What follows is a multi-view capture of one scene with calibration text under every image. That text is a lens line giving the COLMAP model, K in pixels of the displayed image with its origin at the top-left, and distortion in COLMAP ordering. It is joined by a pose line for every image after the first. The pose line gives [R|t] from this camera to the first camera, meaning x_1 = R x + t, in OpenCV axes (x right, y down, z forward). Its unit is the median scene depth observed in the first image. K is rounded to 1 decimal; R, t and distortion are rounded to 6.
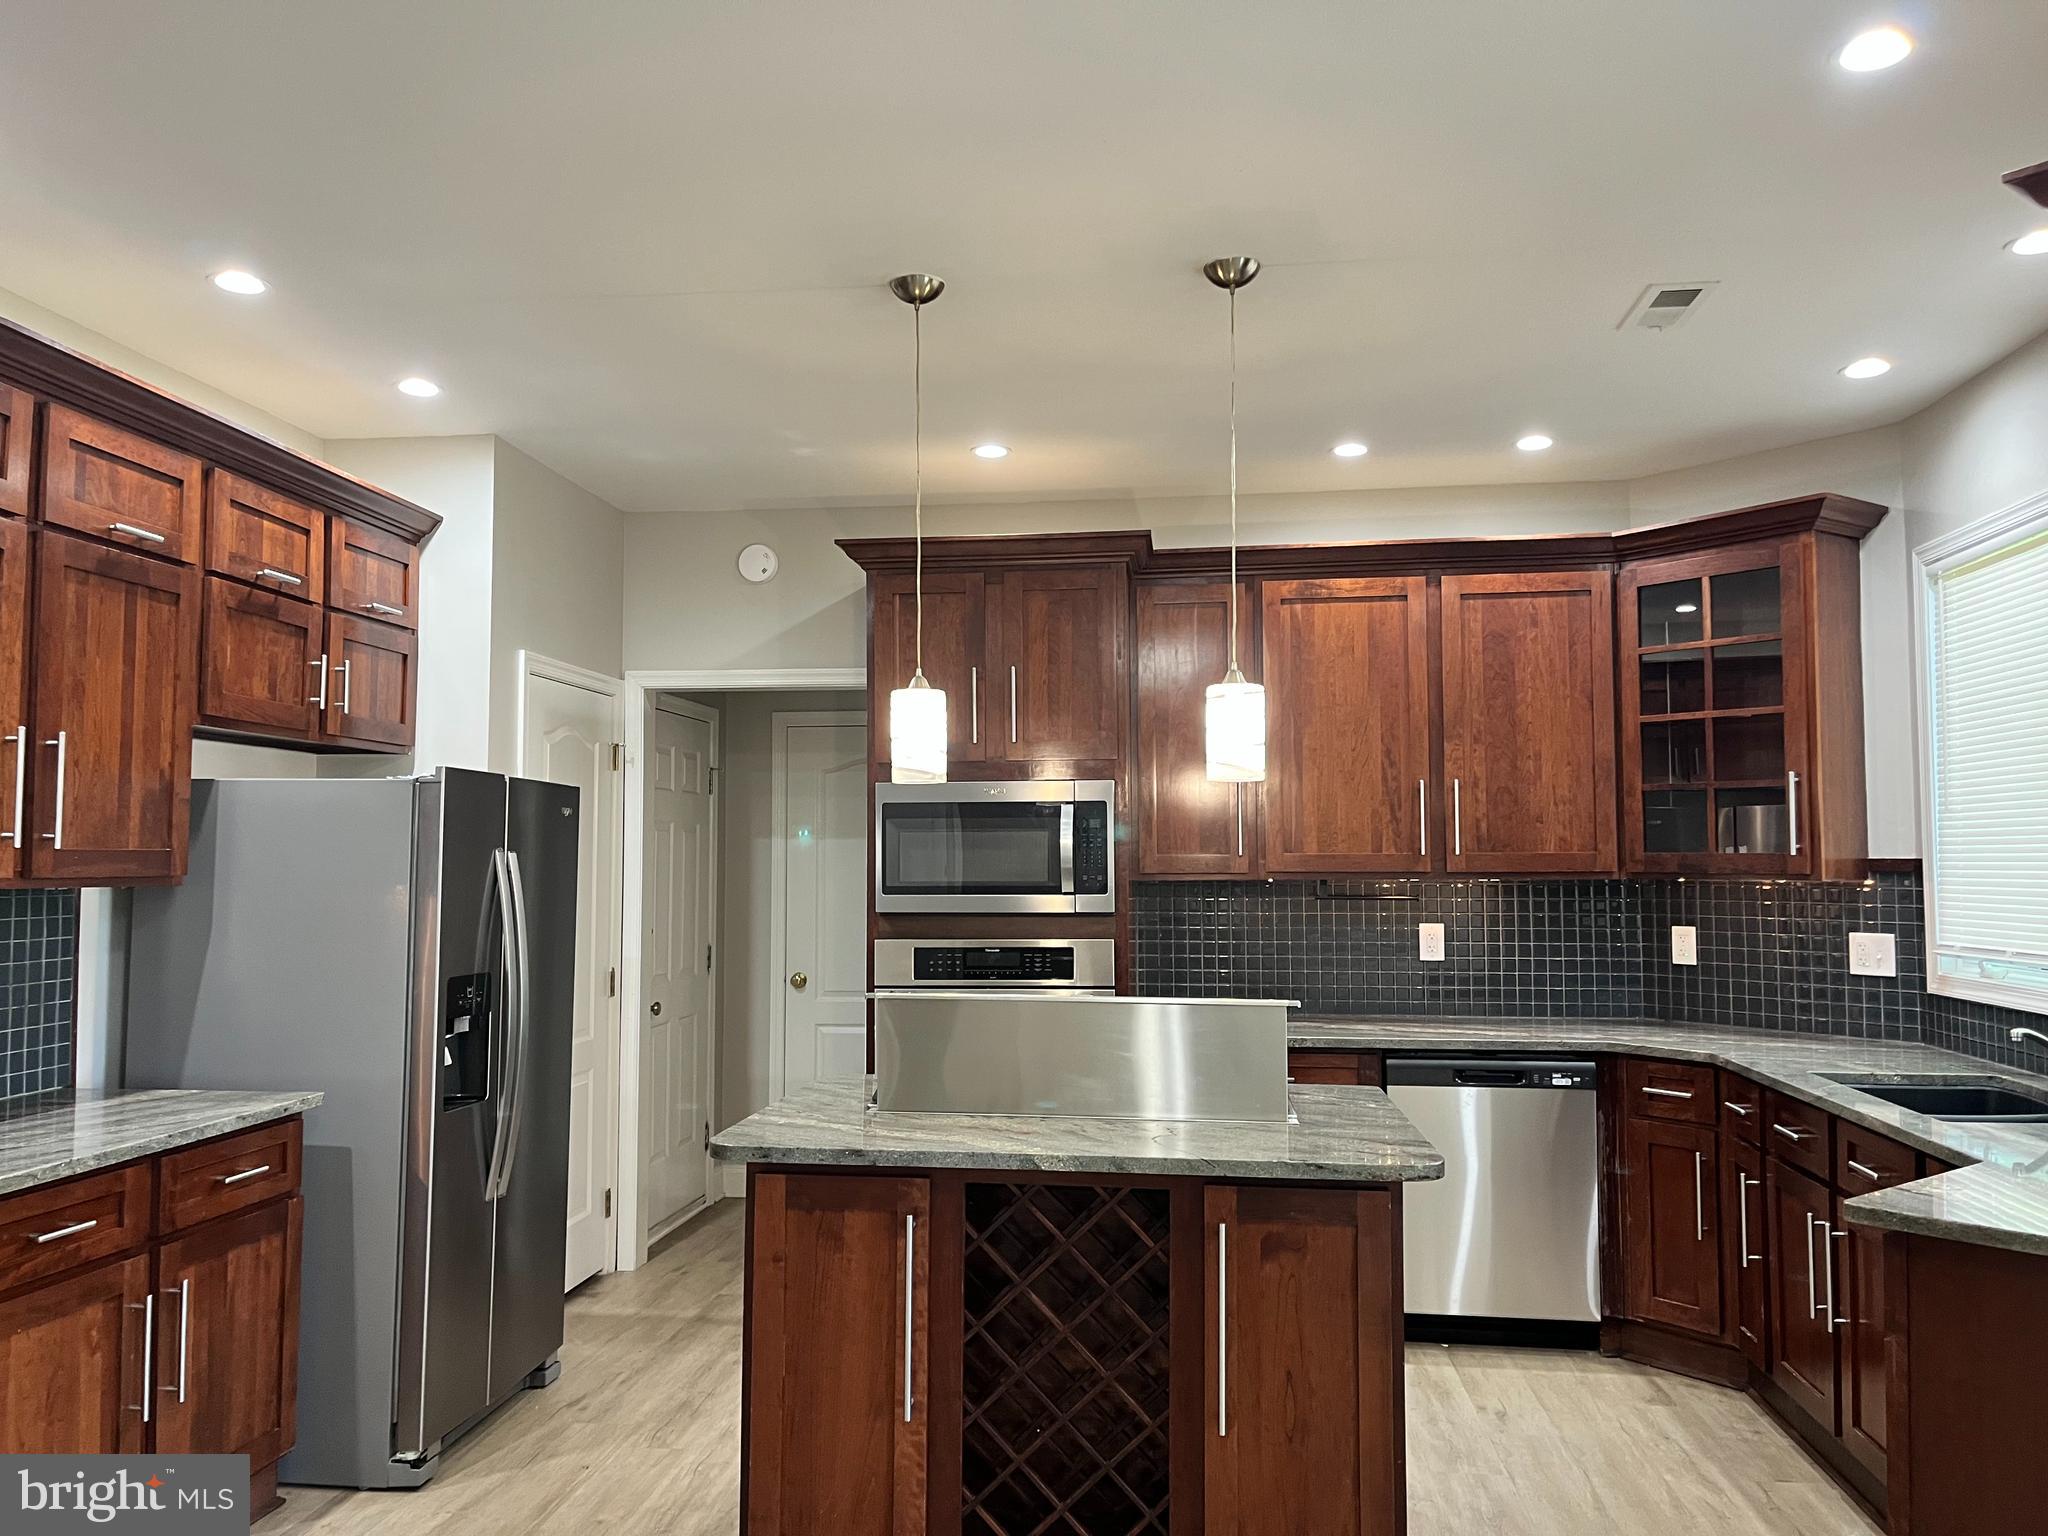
lens RADIAL K [[1573.1, 0, 1024.0], [0, 1573.1, 768.0], [0, 0, 1]] dist [0.070062, -0.002231]
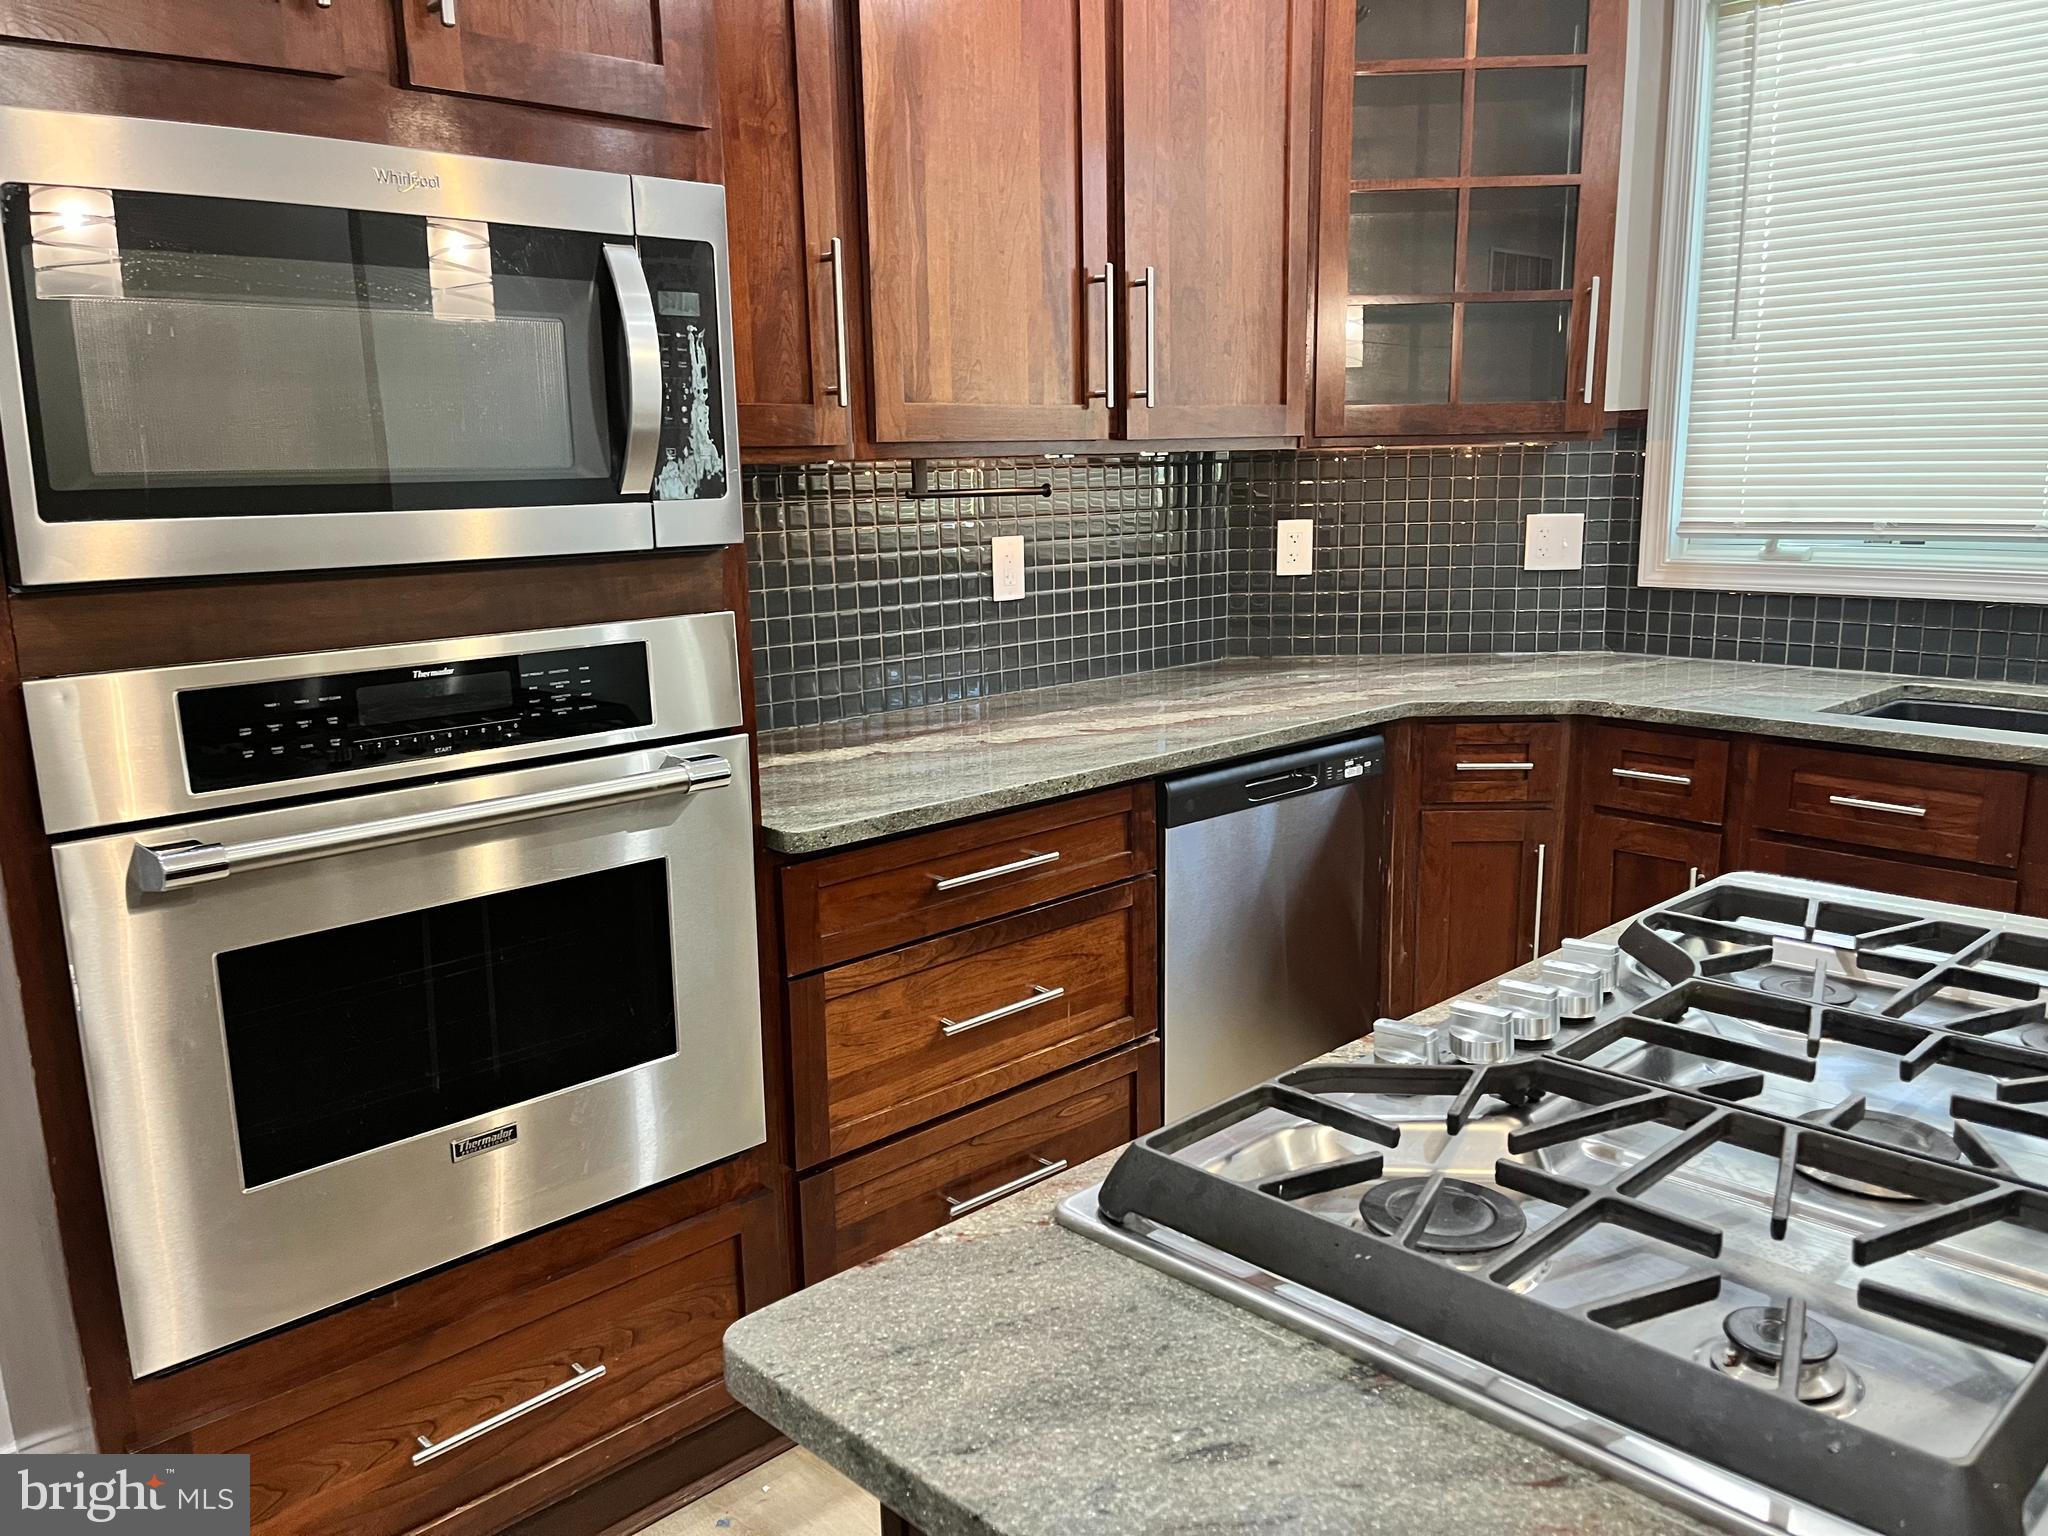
lens RADIAL K [[1573.1, 0, 1024.0], [0, 1573.1, 768.0], [0, 0, 1]] dist [0.070062, -0.002231]
pose [[0.617875, -0.160892, 0.769639, -0.209781], [-0.029735, 0.973359, 0.227351, 0.053413], [-0.785714, -0.163360, 0.596630, 0.687611]]
